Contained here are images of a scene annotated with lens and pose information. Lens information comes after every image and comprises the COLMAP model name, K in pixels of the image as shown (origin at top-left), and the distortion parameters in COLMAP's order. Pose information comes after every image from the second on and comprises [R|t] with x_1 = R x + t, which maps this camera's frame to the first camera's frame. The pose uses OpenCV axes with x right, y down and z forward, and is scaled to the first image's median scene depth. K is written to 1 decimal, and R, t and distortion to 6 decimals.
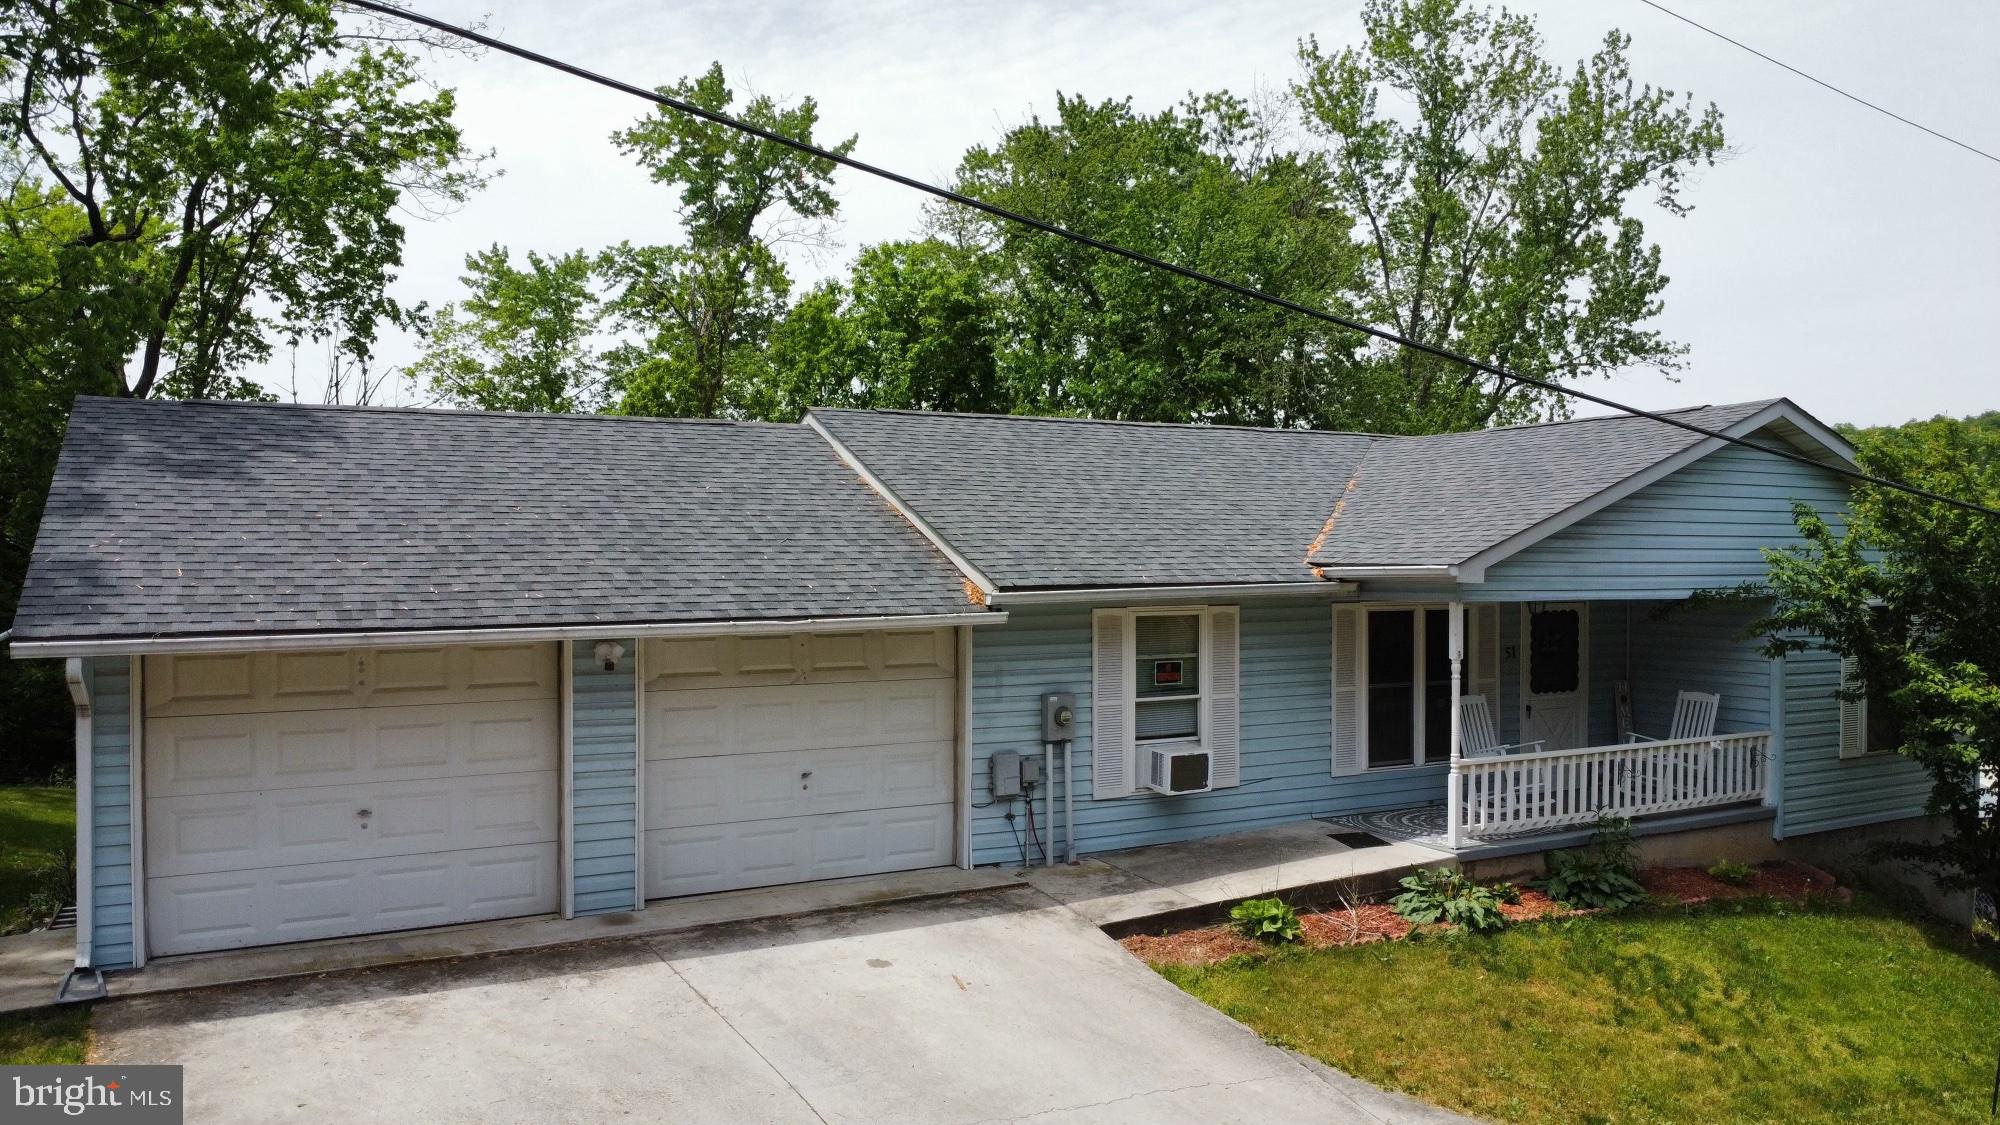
lens RADIAL K [[1444.3, 0, 993.7], [0, 1444.3, 565.0], [0, 0, 1]] dist [-0.029451, -0.013615]
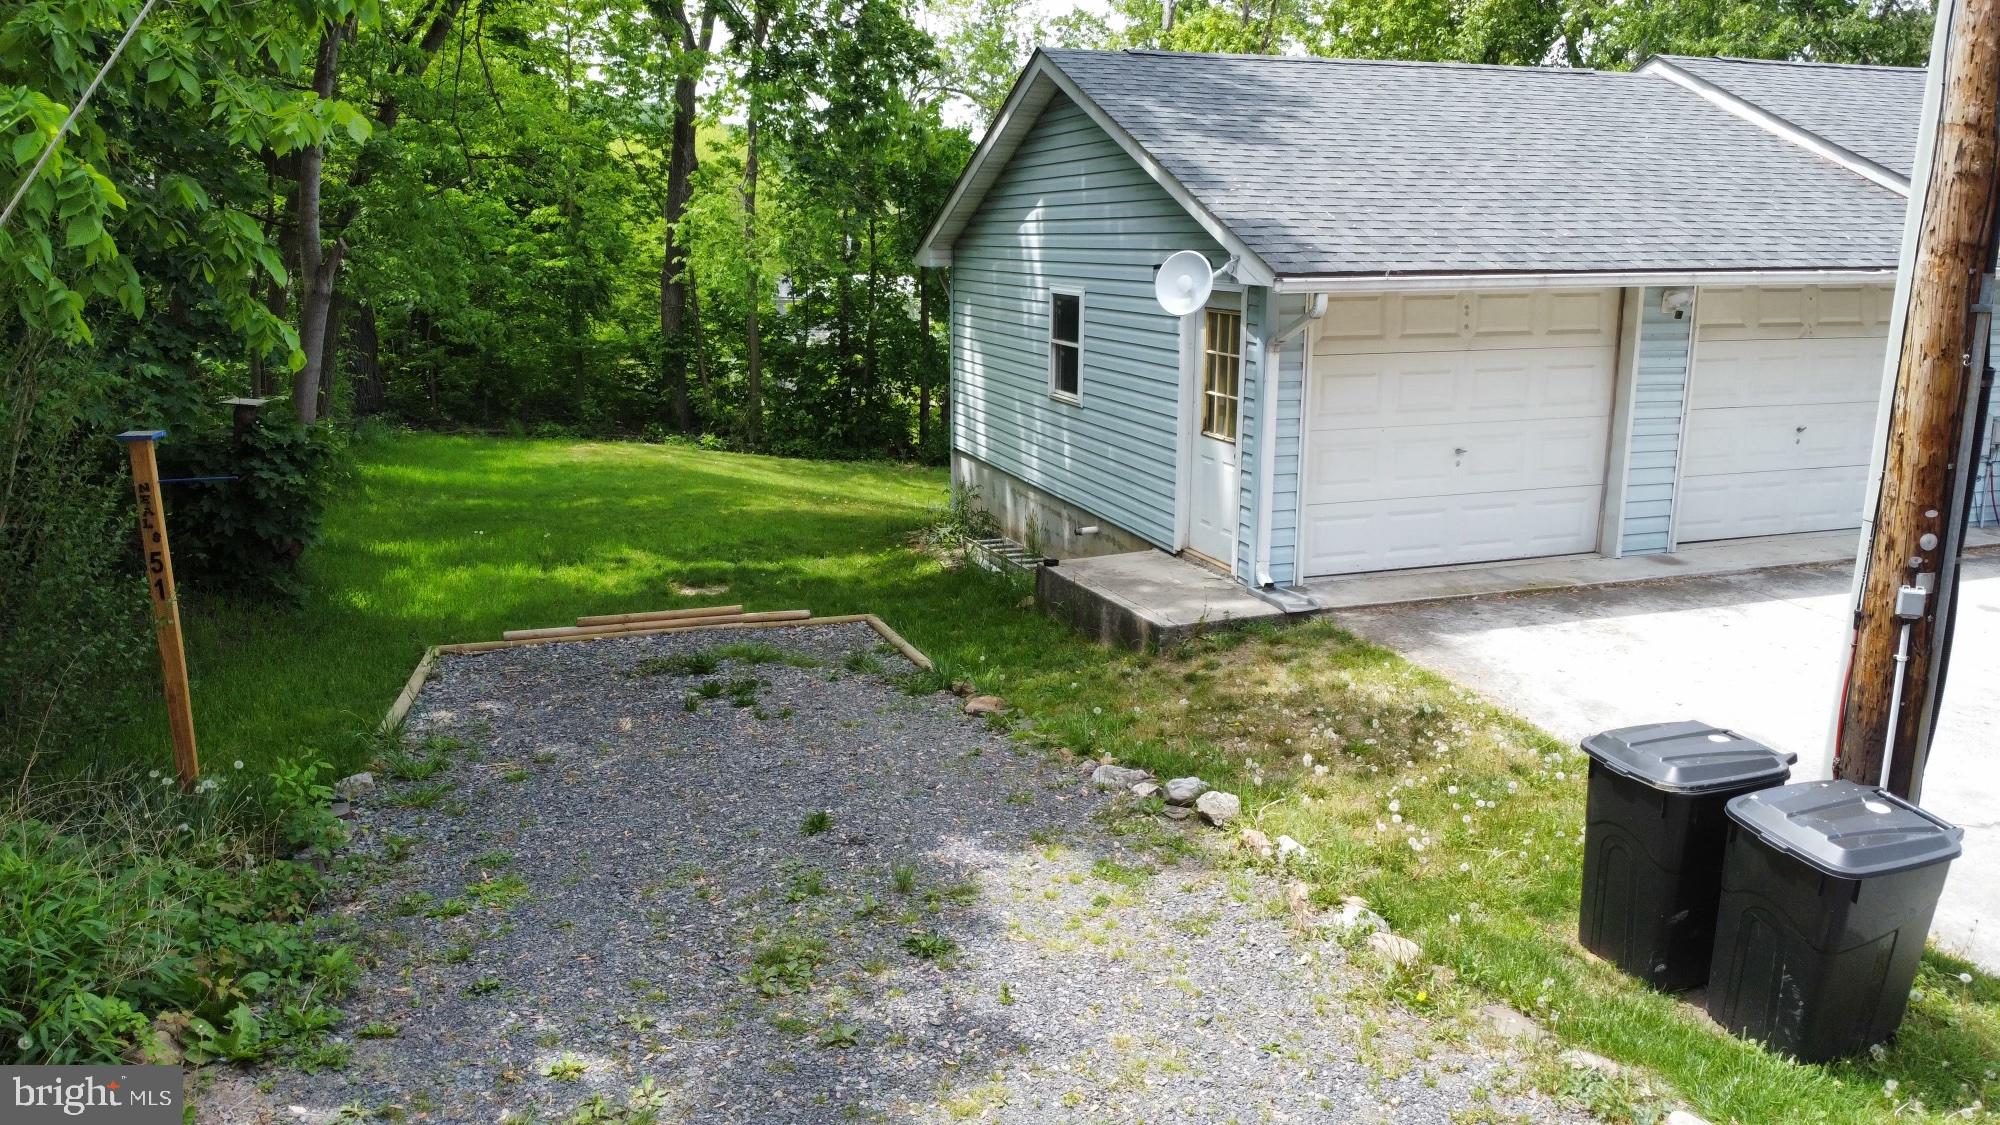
lens RADIAL K [[1437.9, 0, 957.7], [0, 1437.9, 565.1], [0, 0, 1]] dist [-0.039027, -0.003480]
pose [[0.981224, 0.039772, -0.188728, -0.472901], [0.001793, 0.976586, 0.215122, 0.022192], [0.192865, -0.211421, 0.958178, -0.074627]]
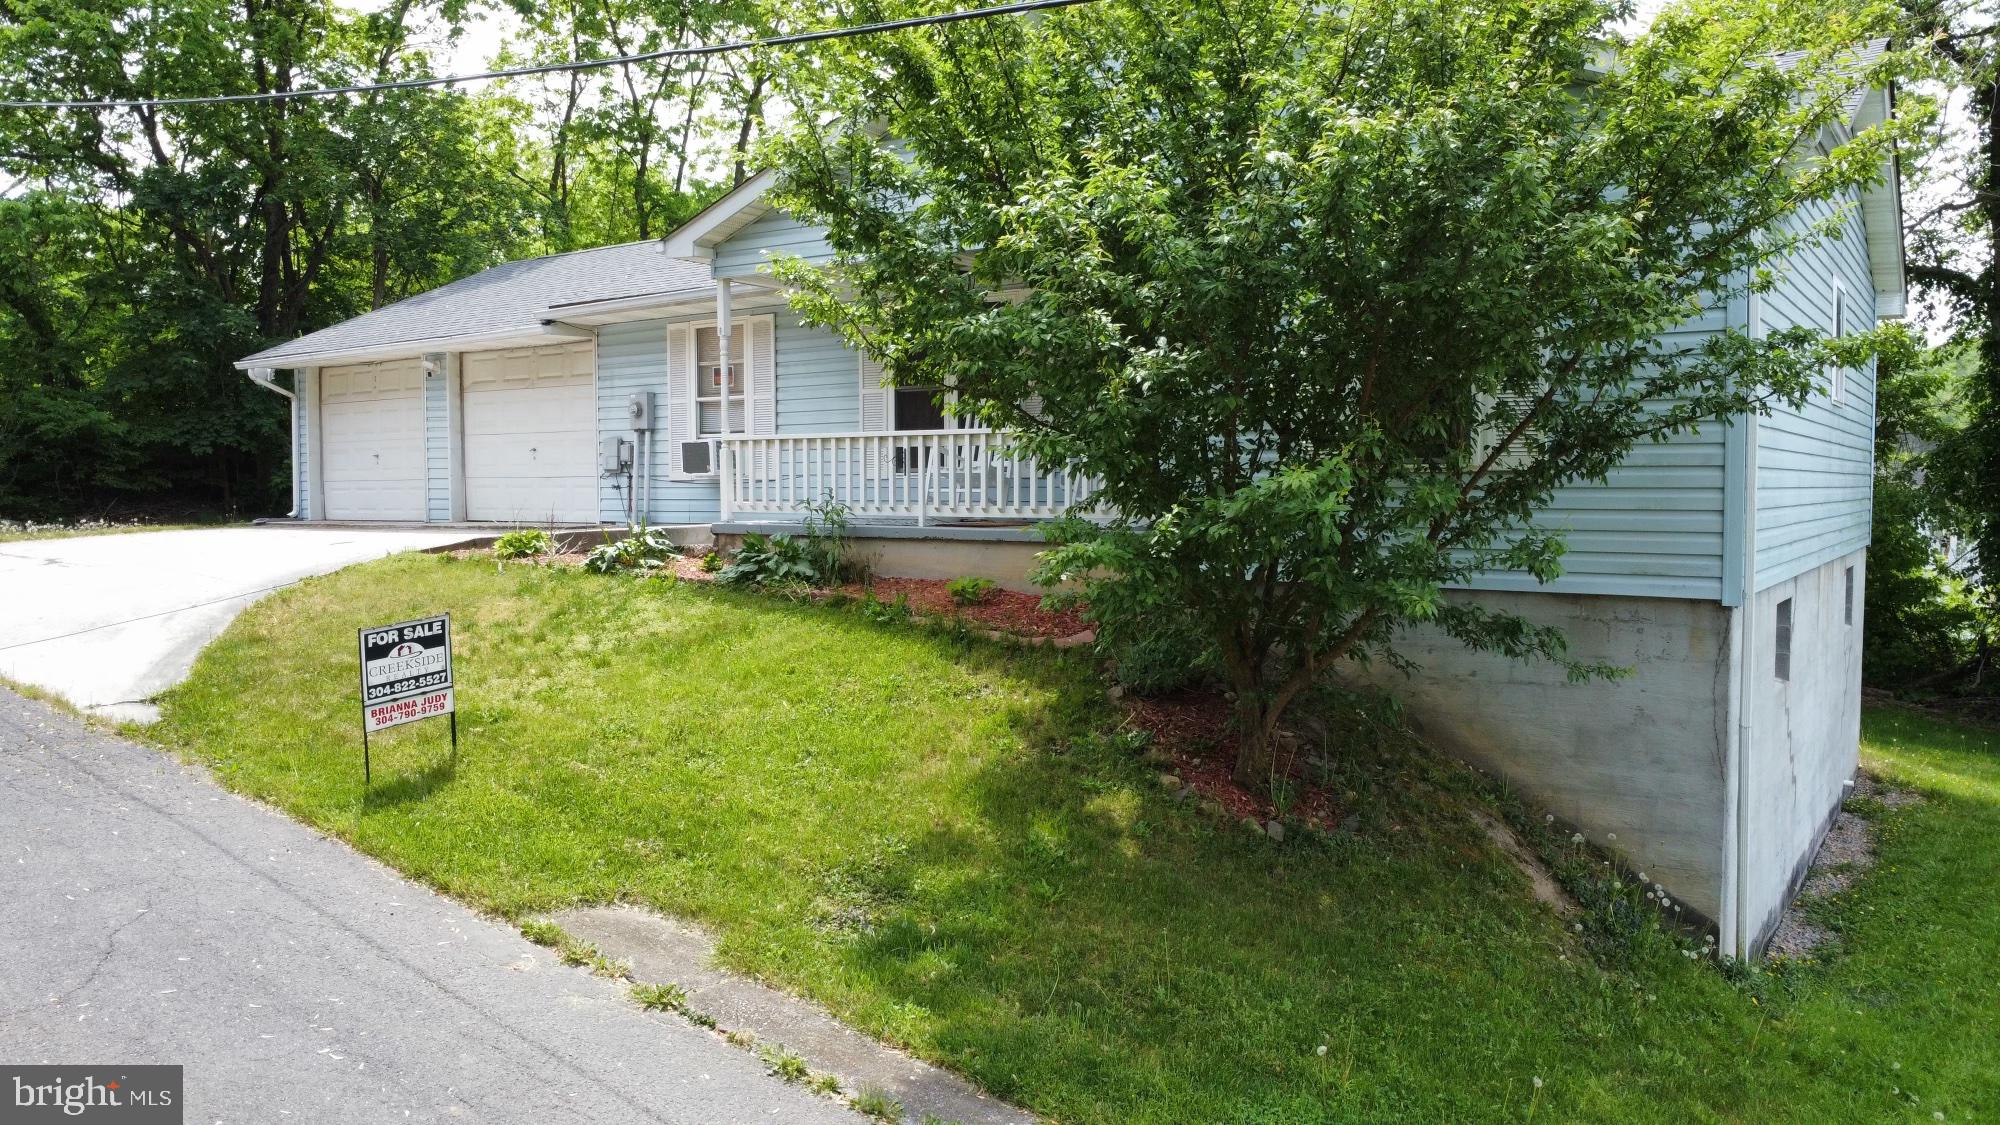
lens RADIAL K [[1444.3, 0, 993.7], [0, 1444.3, 565.0], [0, 0, 1]] dist [-0.029451, -0.013615]
pose [[0.455516, 0.045715, -0.889053, 1.299093], [-0.008061, 0.998852, 0.047230, 0.175096], [0.890191, -0.014347, 0.455361, 0.682819]]
